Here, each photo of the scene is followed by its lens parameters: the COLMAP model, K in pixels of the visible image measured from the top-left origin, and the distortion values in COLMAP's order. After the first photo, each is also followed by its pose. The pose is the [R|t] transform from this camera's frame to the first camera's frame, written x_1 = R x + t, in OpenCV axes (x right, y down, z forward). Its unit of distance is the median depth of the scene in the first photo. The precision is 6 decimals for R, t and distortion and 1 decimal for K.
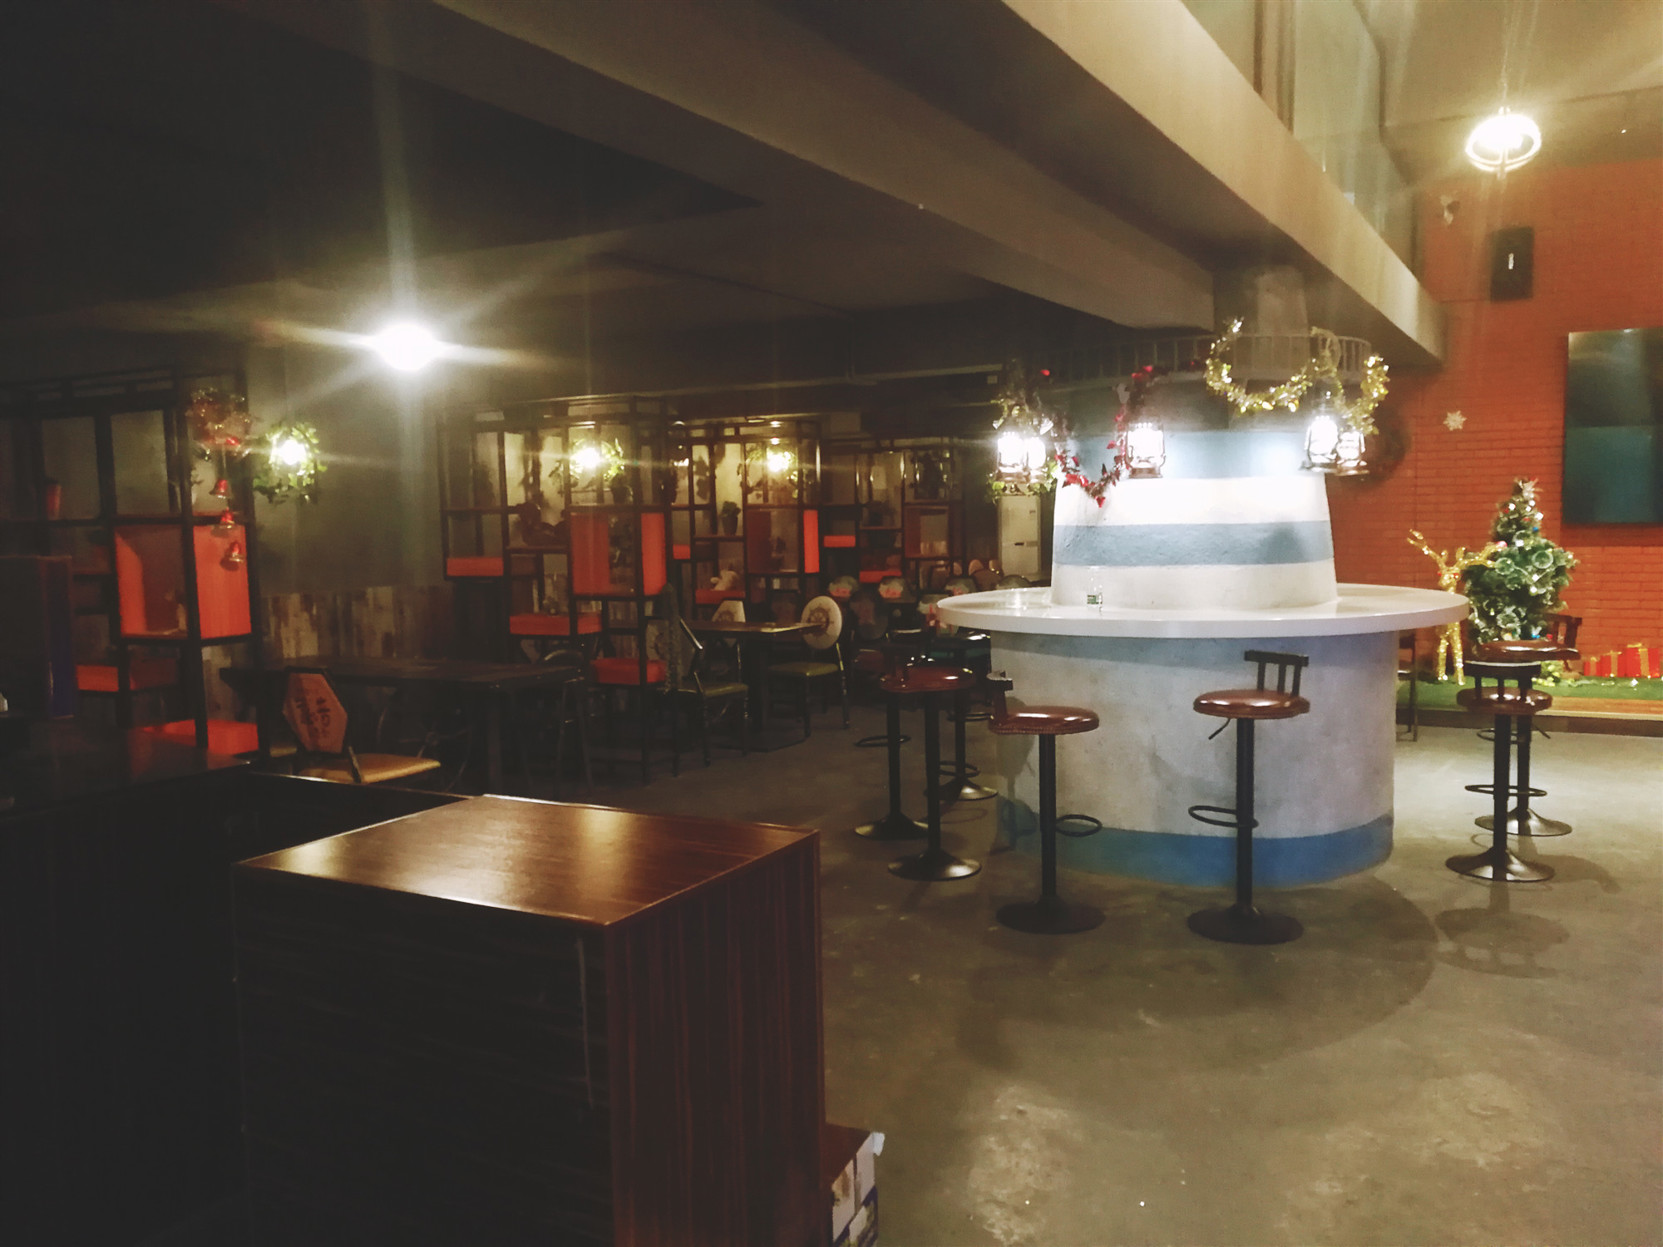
lens RADIAL K [[1339.9, 0, 837.7], [0, 1339.9, 624.2], [0, 0, 1]] dist [0.015481, 0.000770]
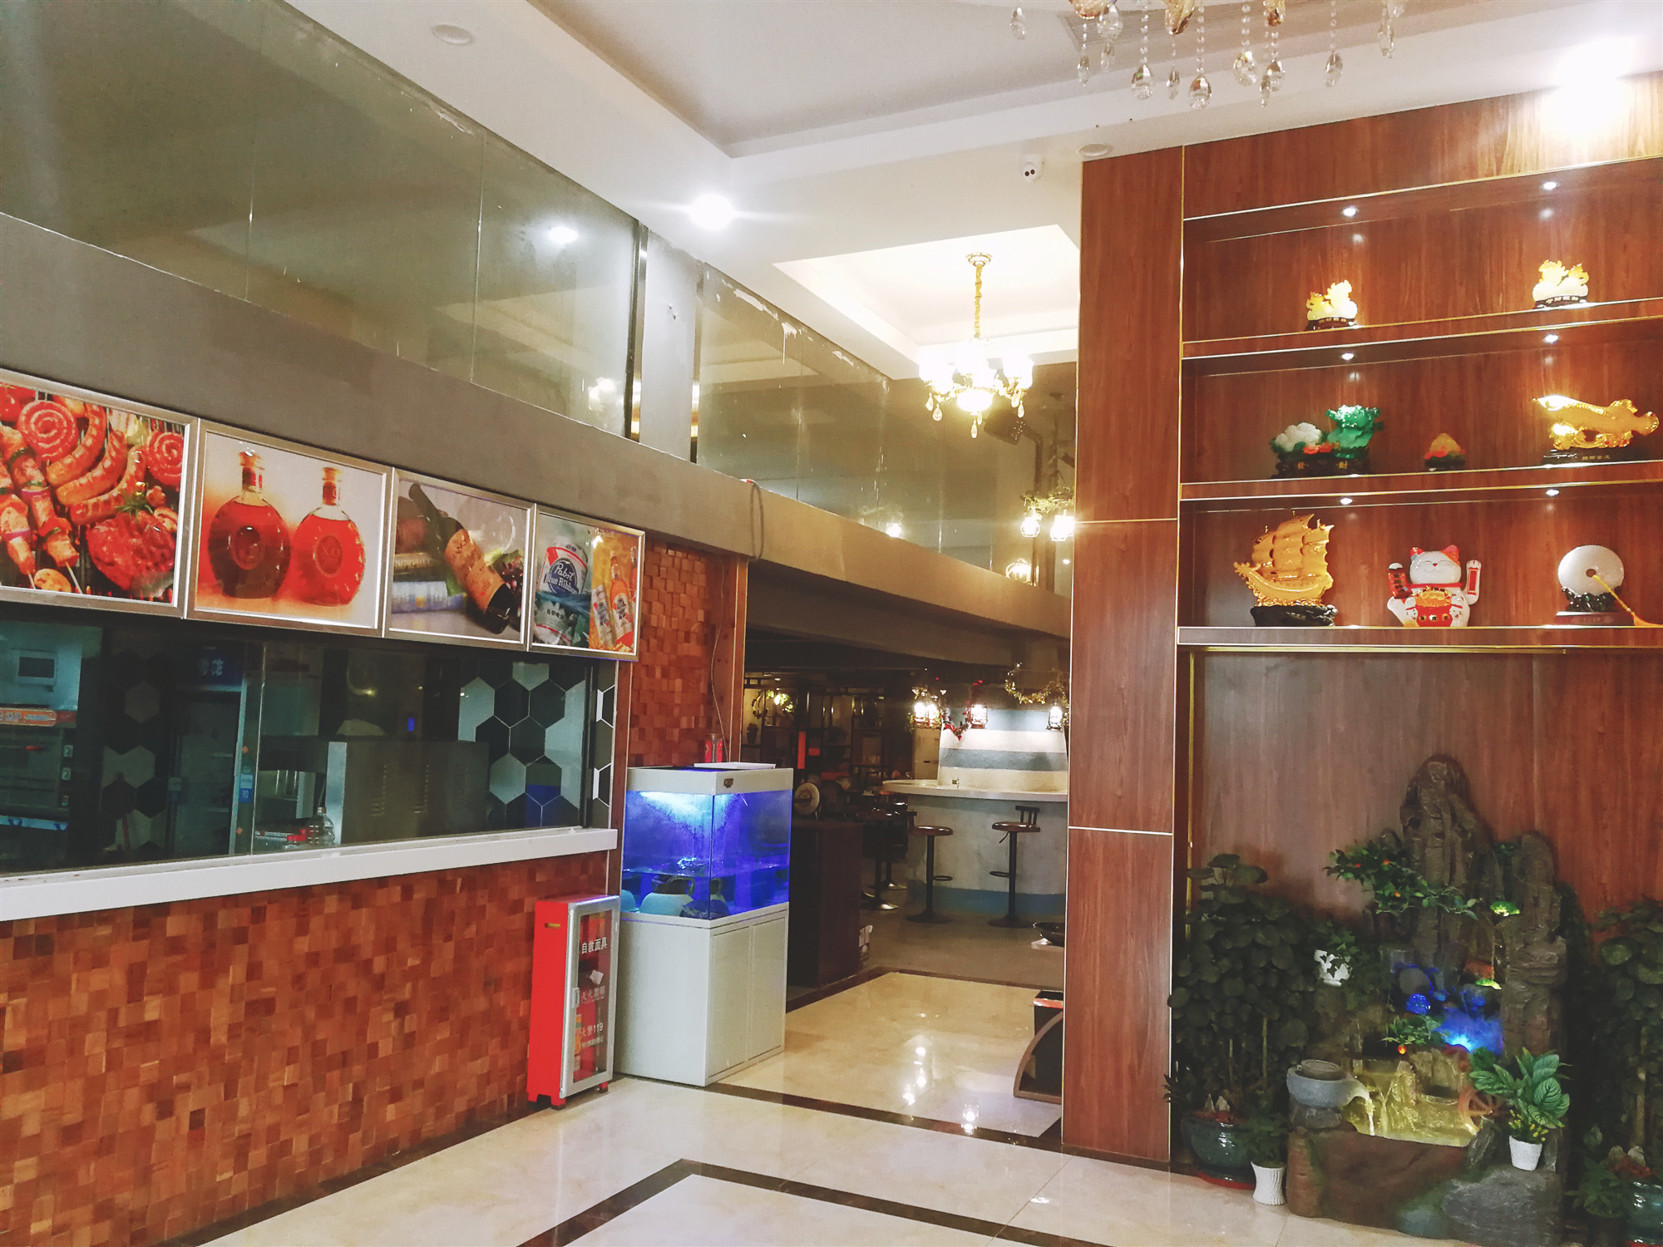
lens RADIAL K [[1339.9, 0, 832.0], [0, 1339.9, 626.8], [0, 0, 1]] dist [0.015481, 0.000770]
pose [[0.996714, 0.060283, 0.054095, -0.143267], [-0.050922, 0.985760, -0.160262, 0.092300], [-0.062986, 0.156981, 0.985591, -1.185705]]
